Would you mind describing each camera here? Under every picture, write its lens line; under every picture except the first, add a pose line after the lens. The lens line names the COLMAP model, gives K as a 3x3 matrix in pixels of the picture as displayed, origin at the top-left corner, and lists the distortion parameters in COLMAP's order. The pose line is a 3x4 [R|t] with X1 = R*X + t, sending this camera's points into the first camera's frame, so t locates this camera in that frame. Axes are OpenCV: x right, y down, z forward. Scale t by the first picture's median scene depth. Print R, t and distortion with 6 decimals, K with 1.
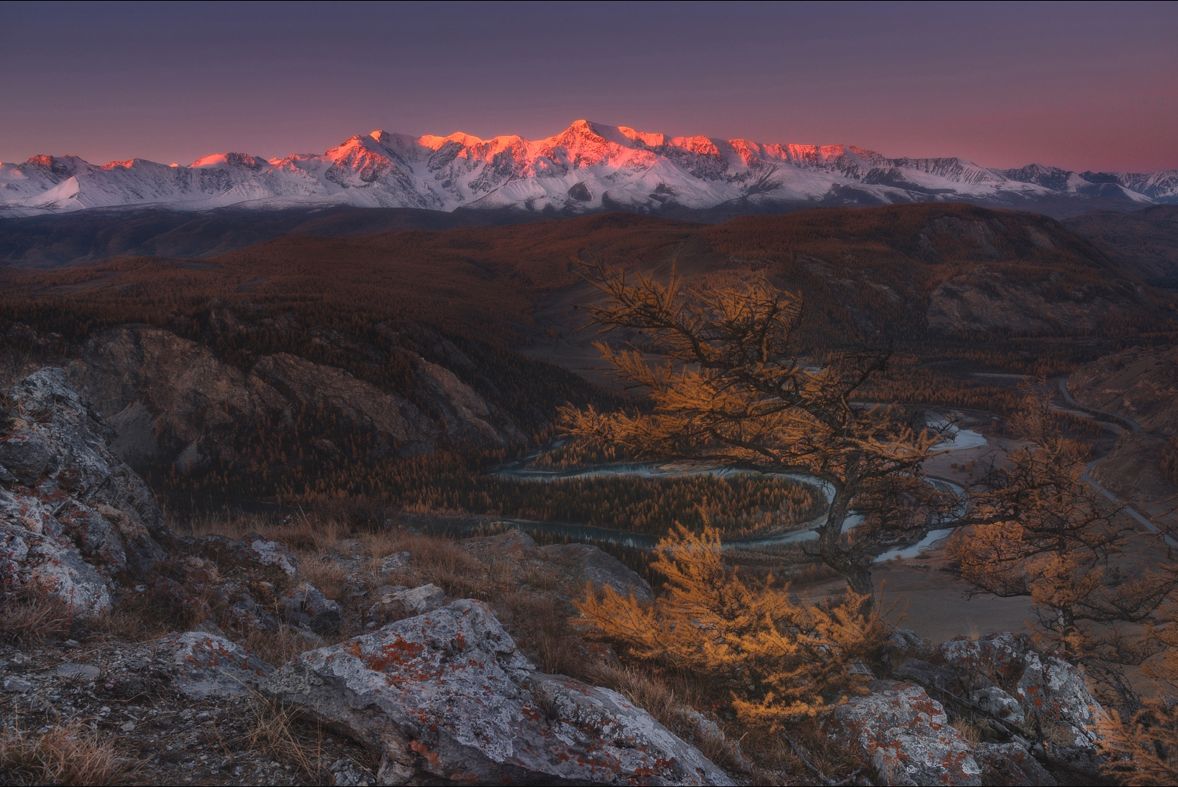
lens RADIAL K [[518.4, 0, 561.1], [0, 518.4, 395.1], [0, 0, 1]] dist [0.103367, -0.000184]
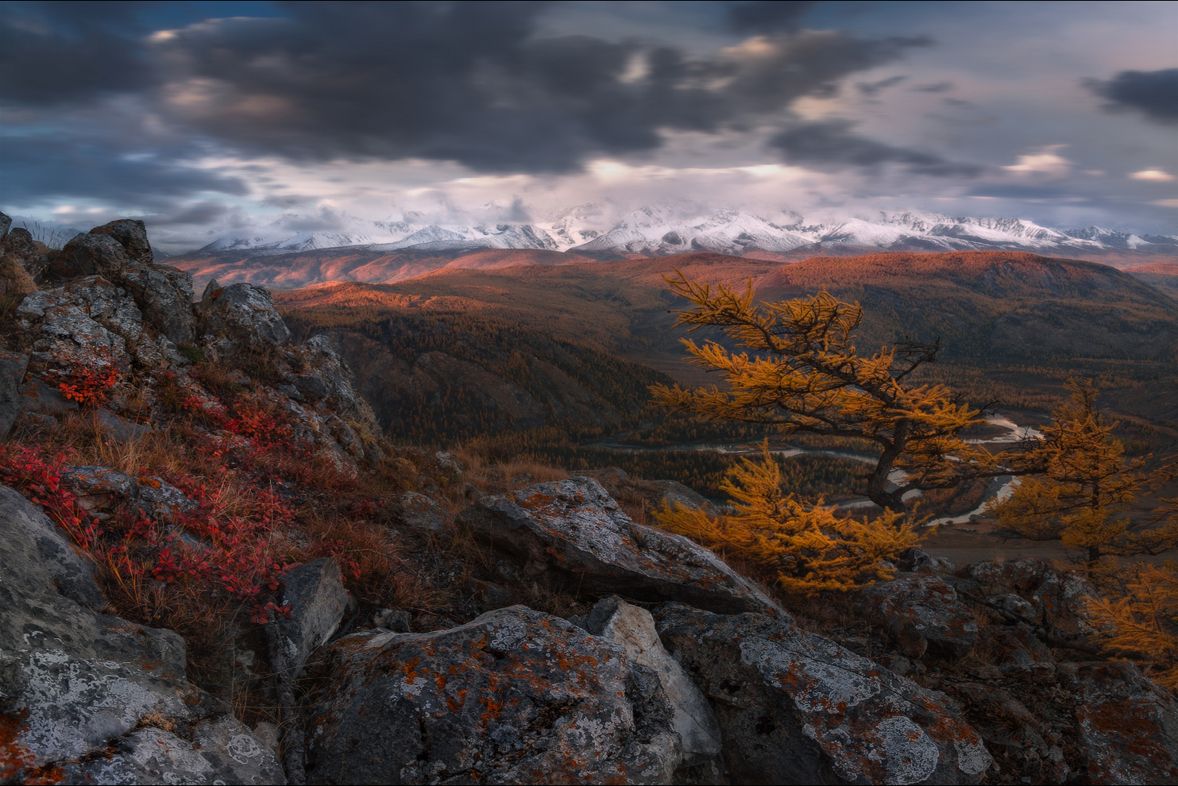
lens RADIAL K [[518.4, 0, 561.1], [0, 518.4, 394.6], [0, 0, 1]] dist [0.103367, -0.000184]
pose [[0.986241, 0.043500, -0.159488, -0.019178], [-0.060004, 0.993160, -0.100165, 0.235013], [0.154039, 0.108357, 0.982105, -0.342457]]
